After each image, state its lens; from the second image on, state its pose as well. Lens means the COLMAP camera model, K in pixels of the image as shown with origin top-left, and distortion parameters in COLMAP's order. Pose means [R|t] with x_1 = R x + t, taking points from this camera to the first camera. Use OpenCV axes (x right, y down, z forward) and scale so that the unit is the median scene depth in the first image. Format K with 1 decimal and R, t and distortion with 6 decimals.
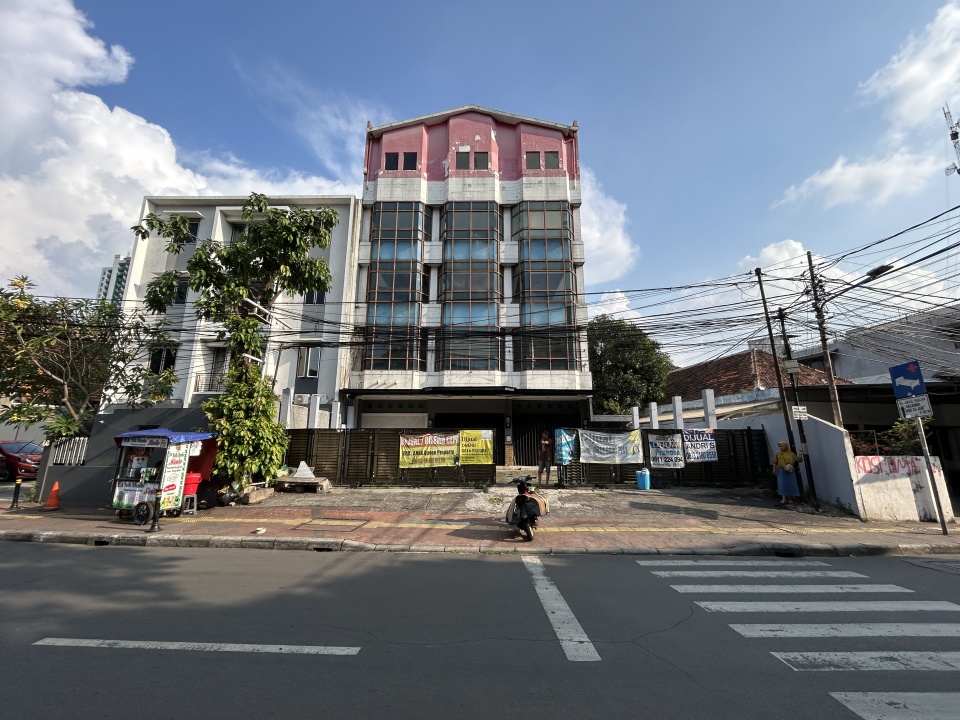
lens RADIAL K [[391.2, 0, 477.6], [0, 391.2, 358.5], [0, 0, 1]] dist [0.000563, 0.000684]
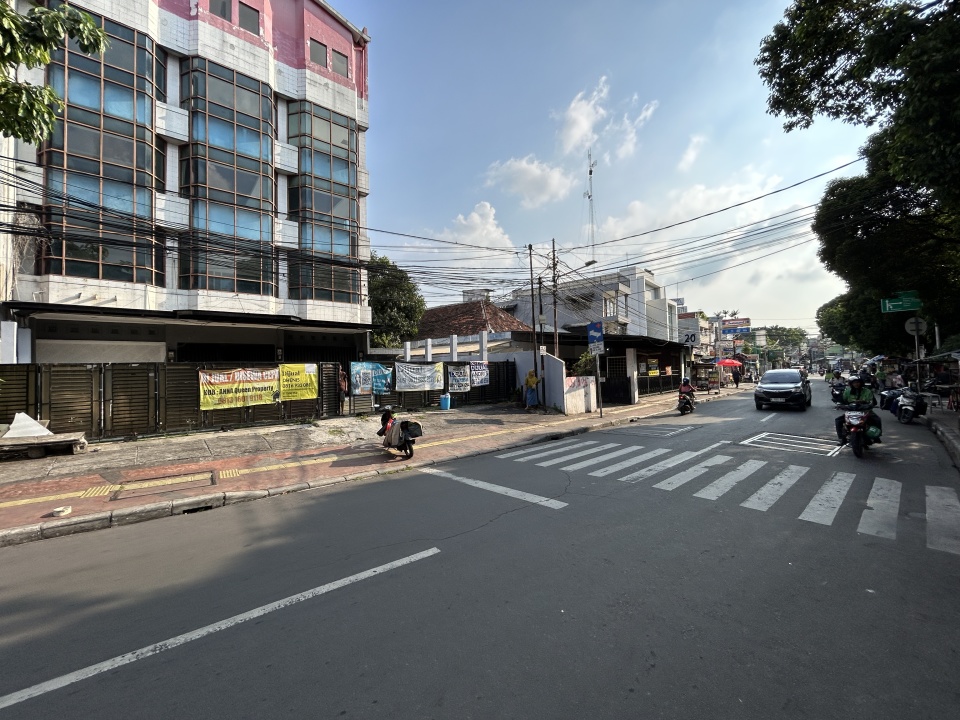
lens RADIAL K [[391.2, 0, 477.6], [0, 391.2, 358.5], [0, 0, 1]] dist [0.000563, 0.000684]
pose [[0.755782, -0.000790, 0.654823, -0.296017], [-0.112657, 0.984932, 0.131215, 0.001648], [-0.645060, -0.172941, 0.744305, 0.040330]]
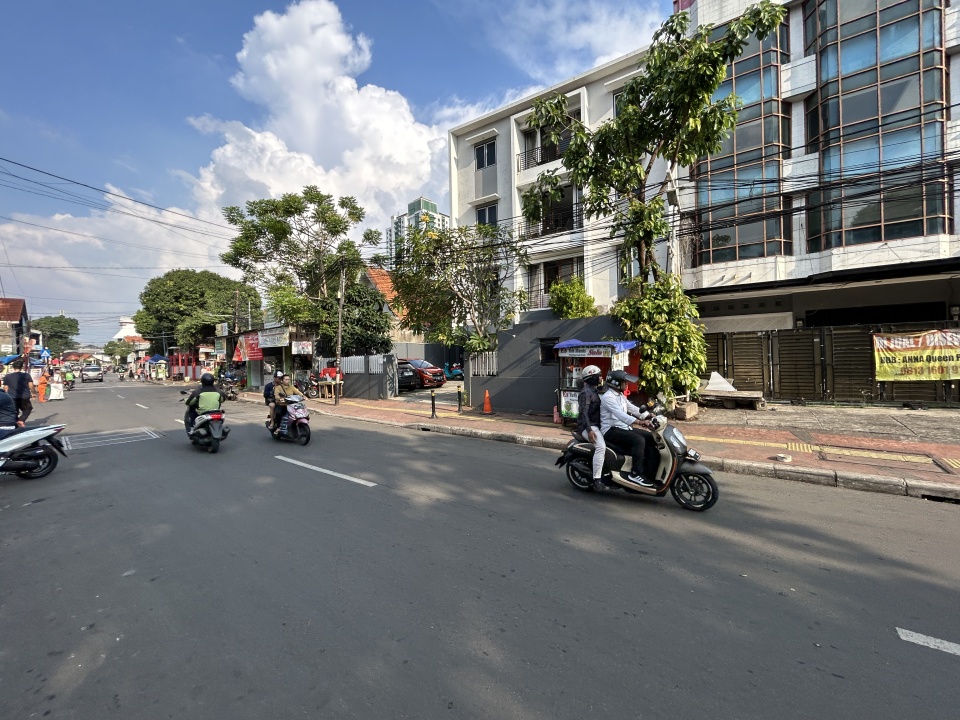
lens RADIAL K [[391.2, 0, 477.6], [0, 391.2, 358.5], [0, 0, 1]] dist [0.000563, 0.000684]
pose [[0.843762, -0.023676, -0.536196, -0.421828], [0.137584, 0.975186, 0.173443, 0.022606], [0.518784, -0.220117, 0.826082, 0.064337]]
